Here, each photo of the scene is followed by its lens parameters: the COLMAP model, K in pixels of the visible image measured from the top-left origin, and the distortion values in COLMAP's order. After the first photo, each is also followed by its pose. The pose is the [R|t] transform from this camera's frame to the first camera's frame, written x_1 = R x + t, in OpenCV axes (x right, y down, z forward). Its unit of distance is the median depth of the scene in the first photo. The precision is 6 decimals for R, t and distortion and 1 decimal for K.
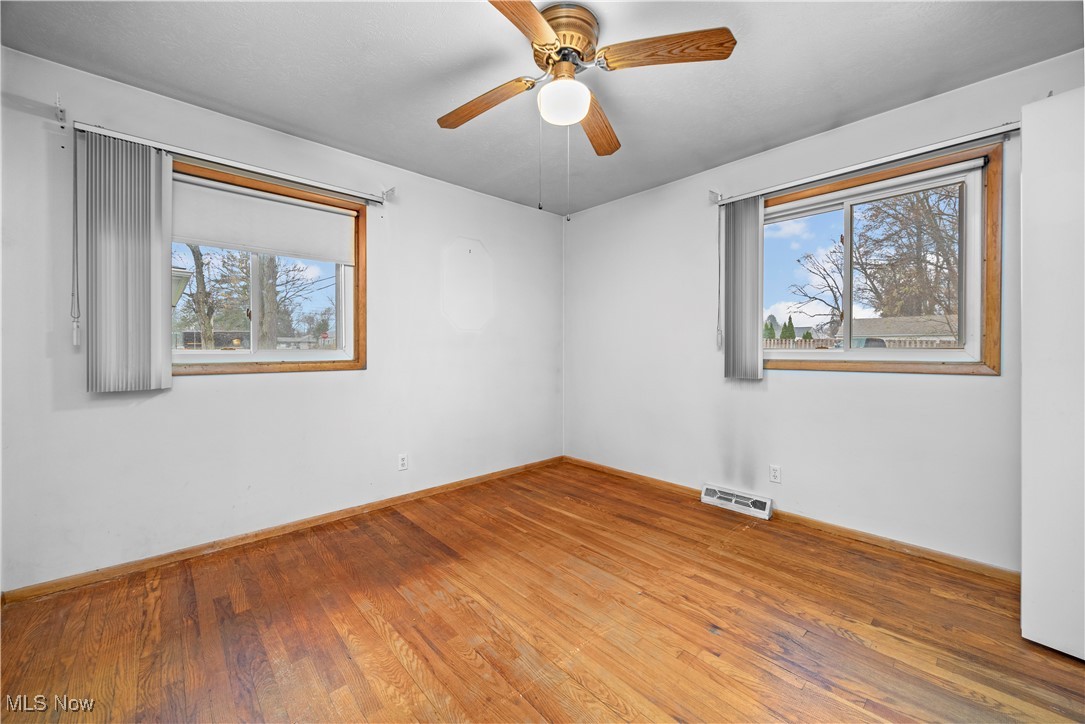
lens RADIAL K [[417.4, 0, 541.8], [0, 417.4, 351.5], [0, 0, 1]] dist [-0.004149, -0.000175]
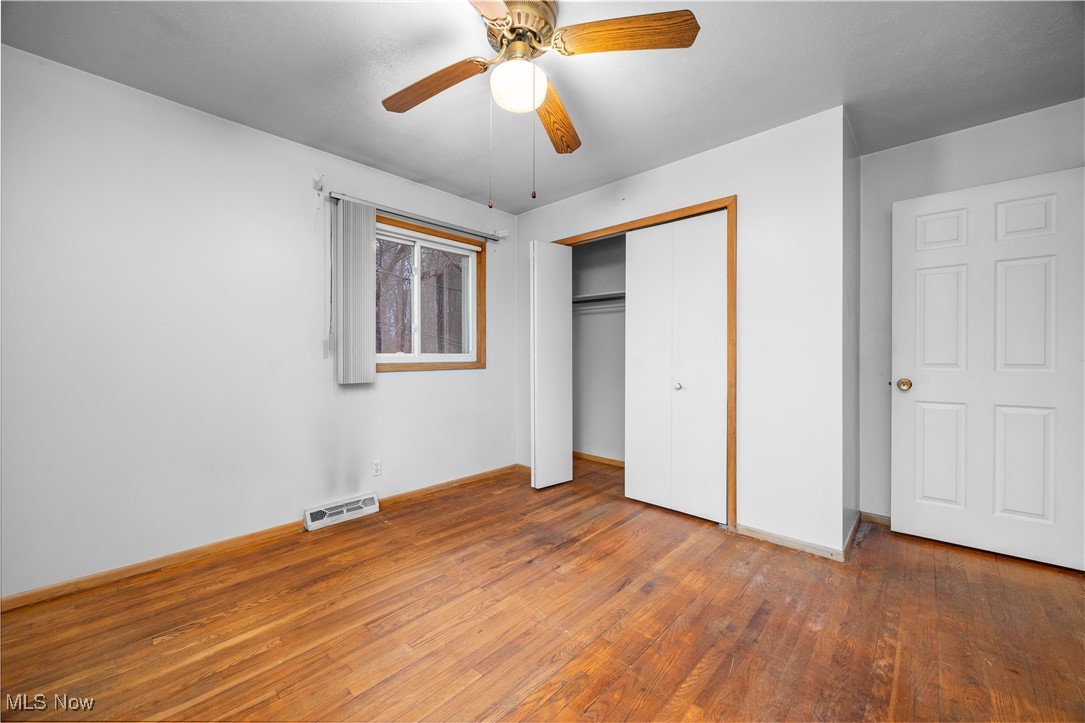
lens RADIAL K [[417.4, 0, 537.6], [0, 417.4, 360.1], [0, 0, 1]] dist [-0.004149, -0.000175]
pose [[-0.077555, -0.012272, 0.996913, -0.598798], [0.000953, 0.999923, 0.012384, -0.002860], [-0.996988, 0.001910, -0.077537, 0.706271]]
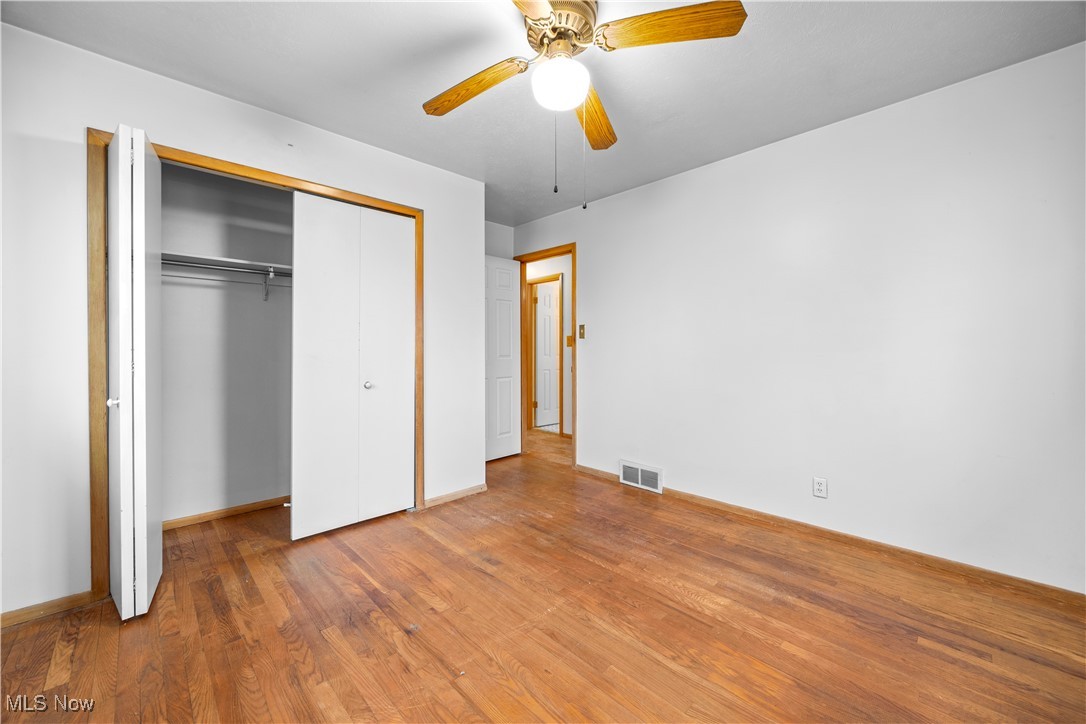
lens RADIAL K [[417.8, 0, 557.3], [0, 417.8, 348.9], [0, 0, 1]] dist [-0.004149, -0.000175]
pose [[-0.998105, 0.004435, -0.061368, 0.080722], [0.004448, 0.999990, -0.000070, -0.005727], [0.061368, -0.000342, -0.998115, 1.316304]]
